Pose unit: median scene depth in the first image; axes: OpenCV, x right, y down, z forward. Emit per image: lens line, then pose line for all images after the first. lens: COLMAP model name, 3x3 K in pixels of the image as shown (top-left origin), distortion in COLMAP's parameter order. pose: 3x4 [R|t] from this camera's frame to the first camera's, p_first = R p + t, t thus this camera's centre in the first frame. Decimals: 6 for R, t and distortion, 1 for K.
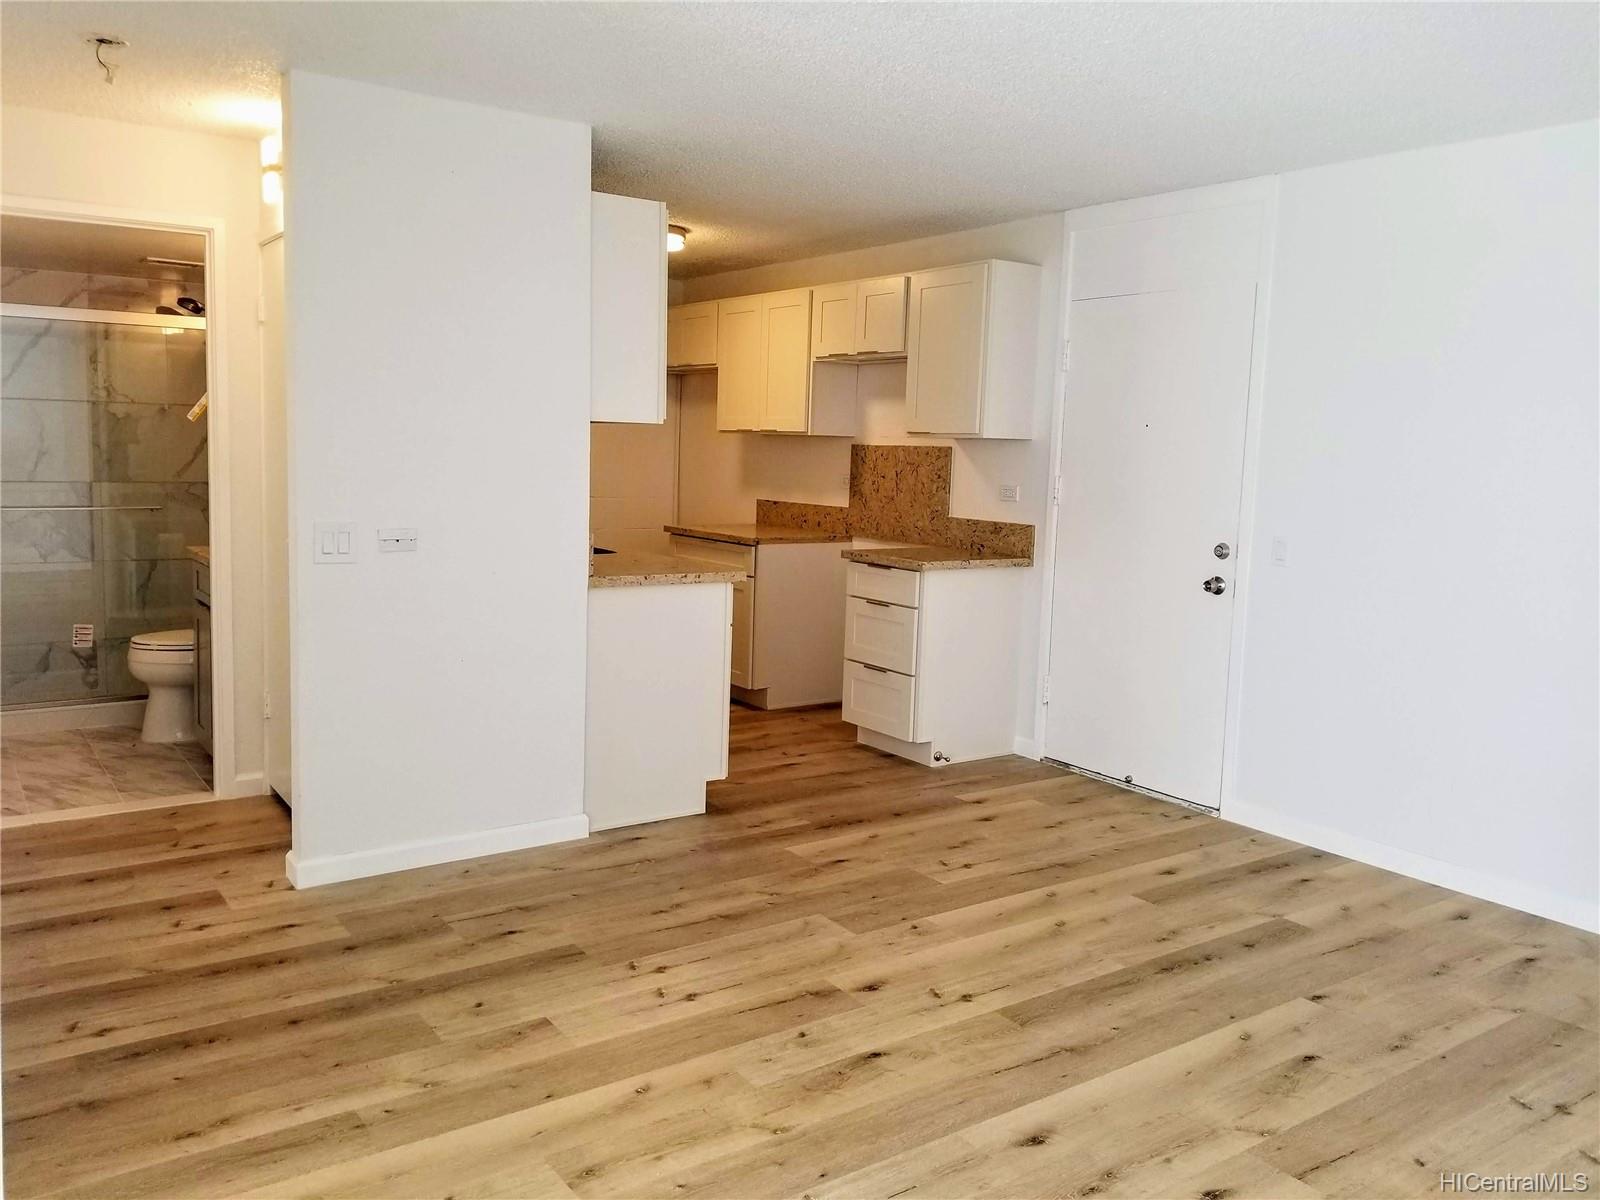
lens RADIAL K [[1257.5, 0, 804.1], [0, 1257.5, 596.7], [0, 0, 1]] dist [0.078292, -0.131344]
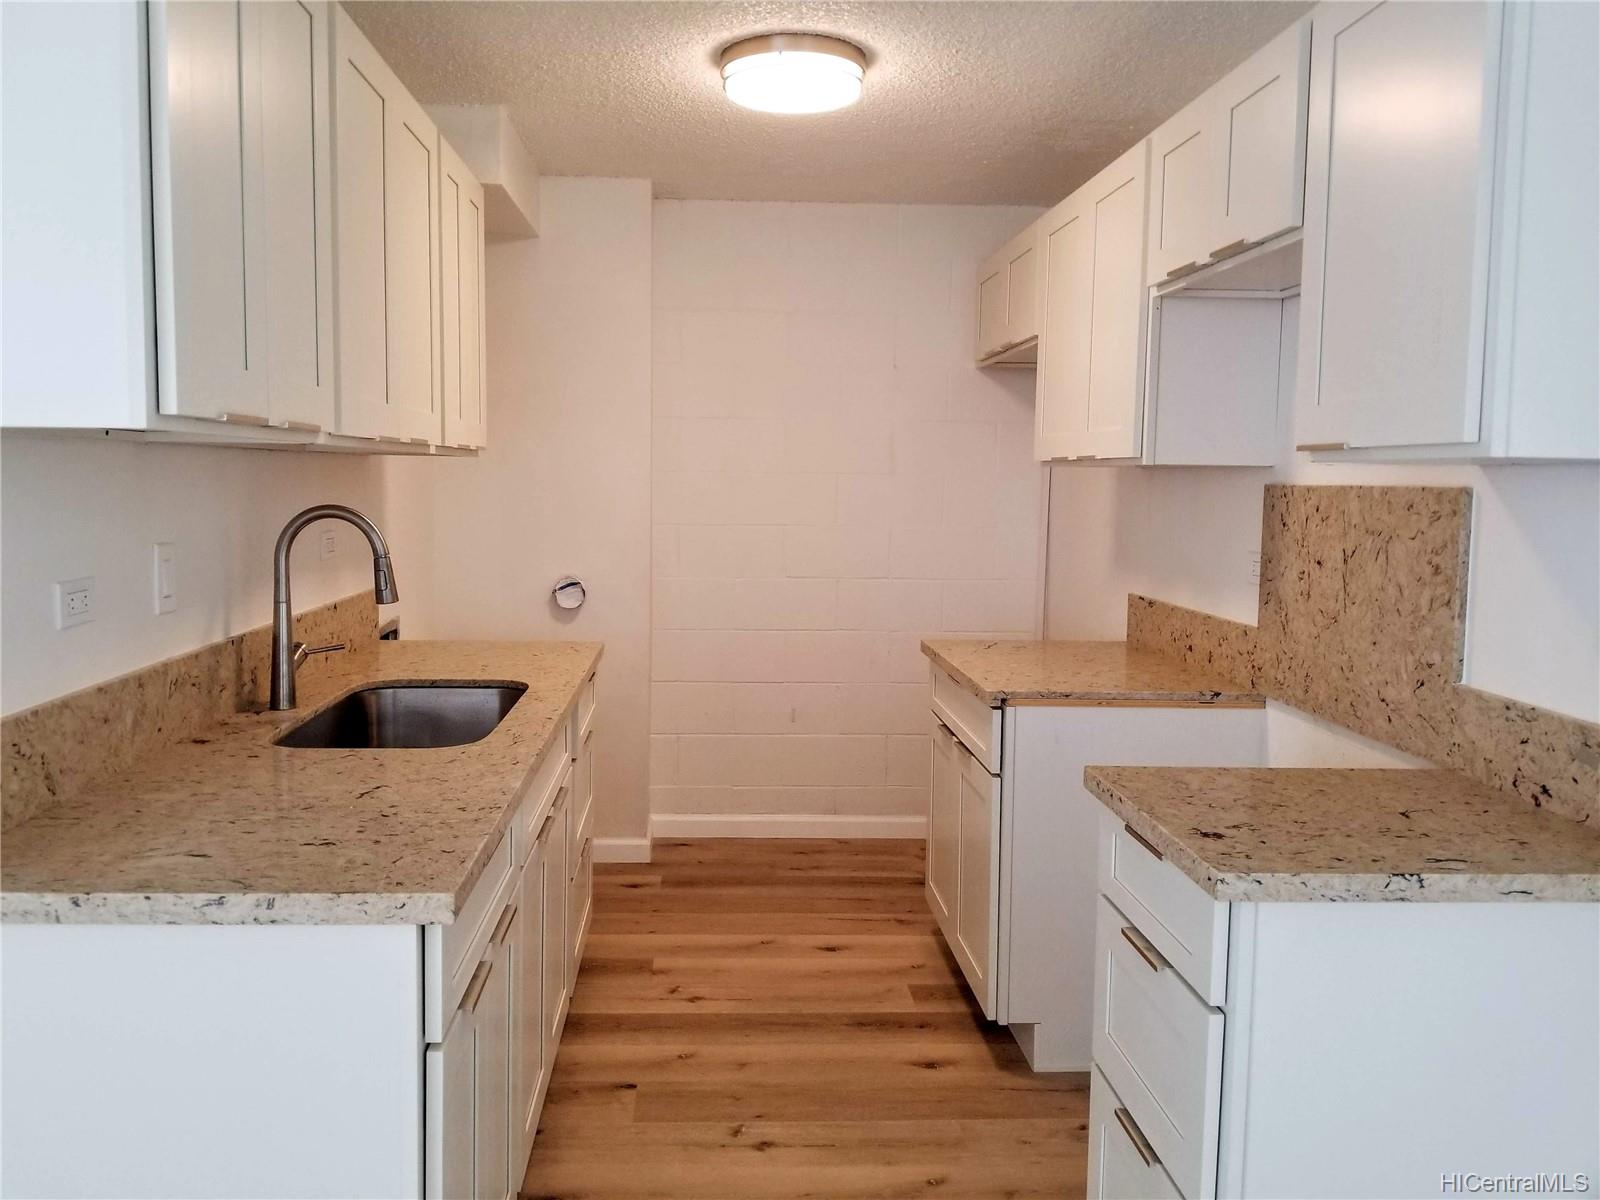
lens RADIAL K [[1257.5, 0, 777.4], [0, 1257.5, 571.4], [0, 0, 1]] dist [0.078292, -0.131344]
pose [[0.841675, 0.024936, -0.539409, 0.139127], [-0.055588, 0.997627, -0.040618, -0.067098], [0.537116, 0.064171, 0.841064, 0.570281]]
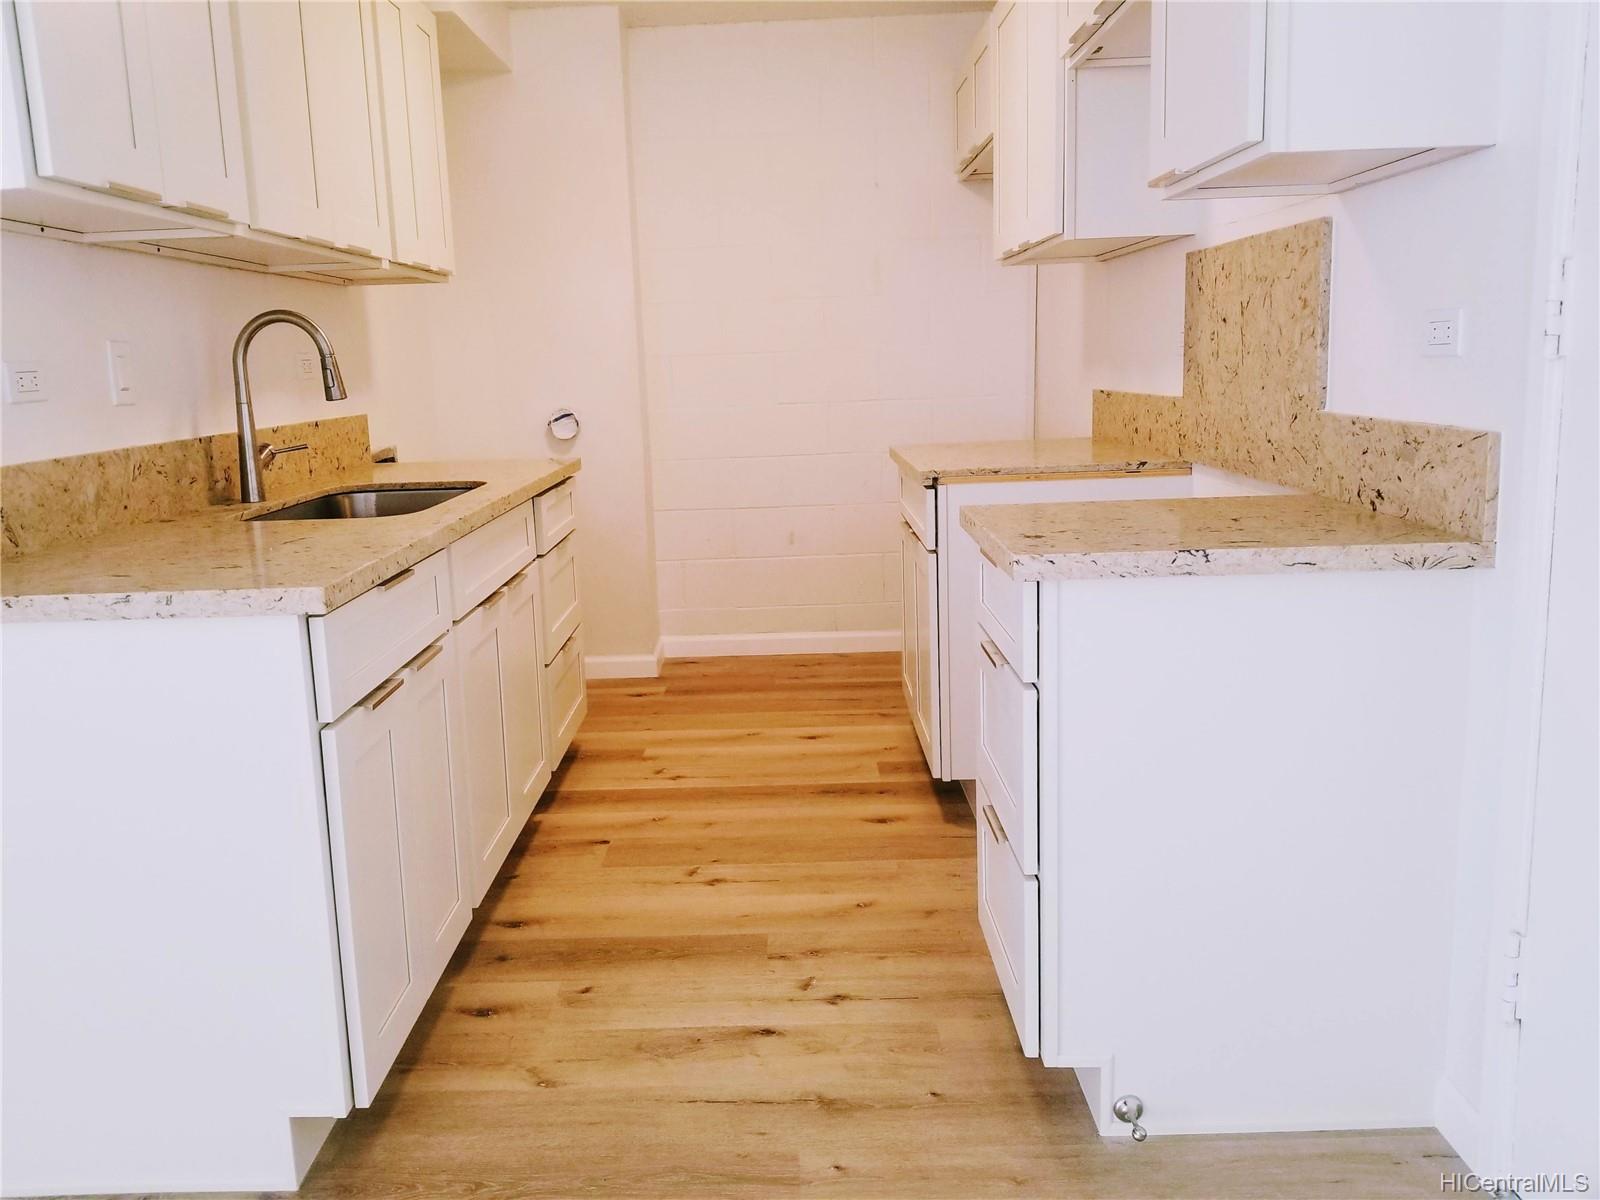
lens RADIAL K [[1257.5, 0, 776.0], [0, 1257.5, 574.3], [0, 0, 1]] dist [0.078292, -0.131344]
pose [[0.803408, 0.043033, -0.593872, 0.199895], [-0.012210, 0.998366, 0.055825, -0.033399], [0.595304, -0.037599, 0.802620, 0.580100]]
